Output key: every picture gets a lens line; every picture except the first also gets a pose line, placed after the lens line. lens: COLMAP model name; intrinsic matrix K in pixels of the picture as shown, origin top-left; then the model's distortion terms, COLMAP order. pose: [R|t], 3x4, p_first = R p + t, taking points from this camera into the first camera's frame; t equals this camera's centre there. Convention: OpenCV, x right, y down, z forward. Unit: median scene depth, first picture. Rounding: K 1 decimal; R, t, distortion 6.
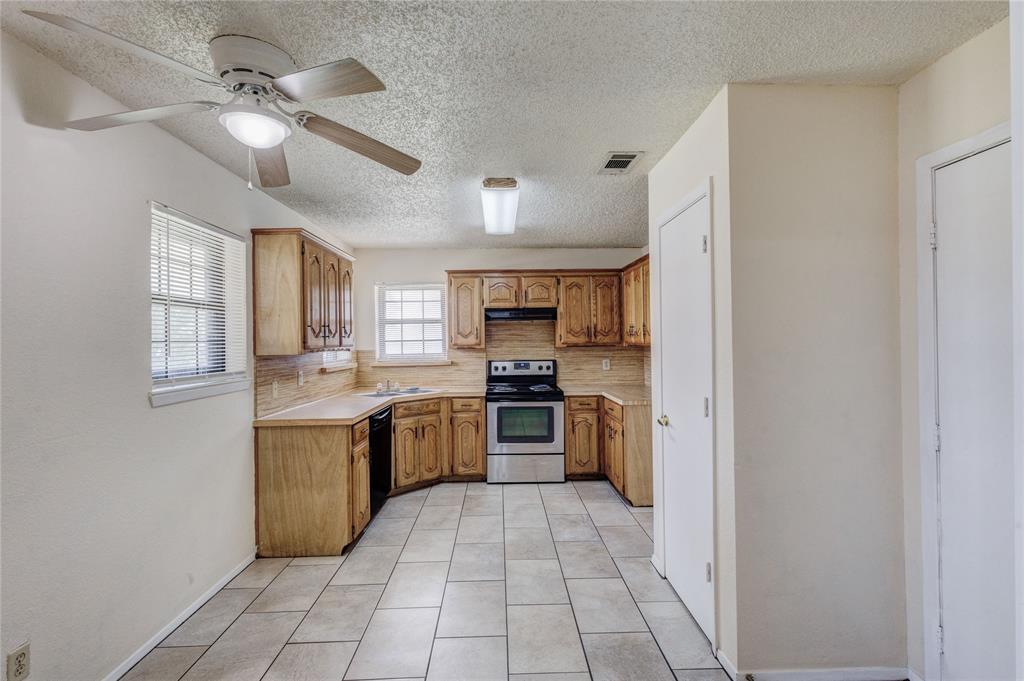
lens RADIAL K [[472.3, 0, 516.1], [0, 472.3, 340.4], [0, 0, 1]] dist [0.008173, -0.002706]
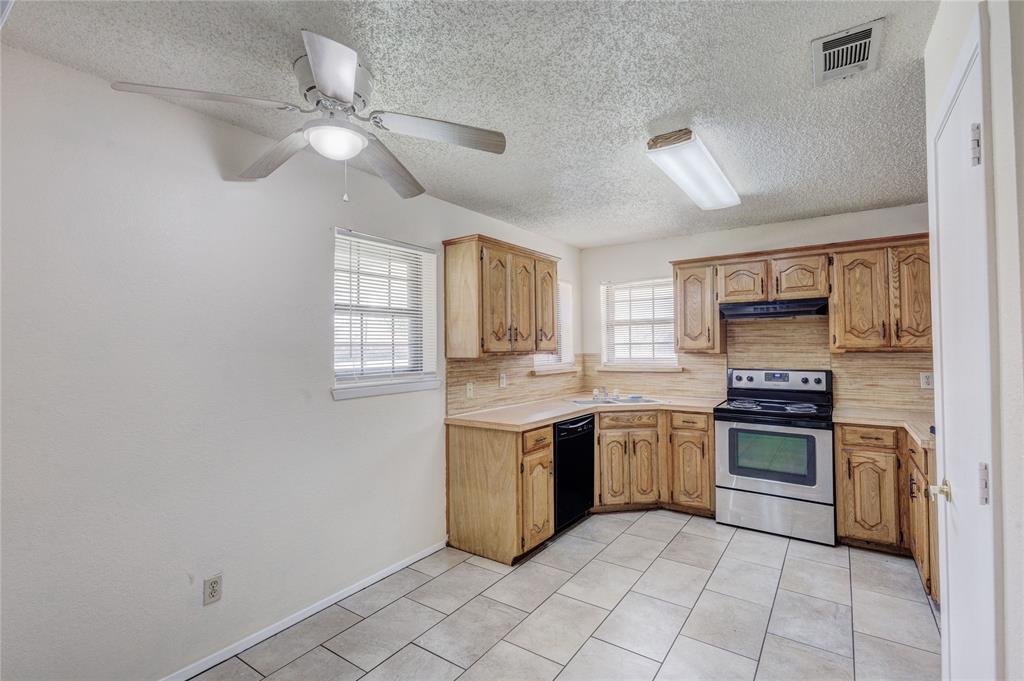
lens RADIAL K [[472.3, 0, 511.5], [0, 472.3, 339.4], [0, 0, 1]] dist [0.008173, -0.002706]
pose [[0.799135, -0.005180, -0.601130, 0.144921], [0.001105, 0.999974, -0.007147, -0.001237], [0.601151, 0.005047, 0.799120, 0.151822]]
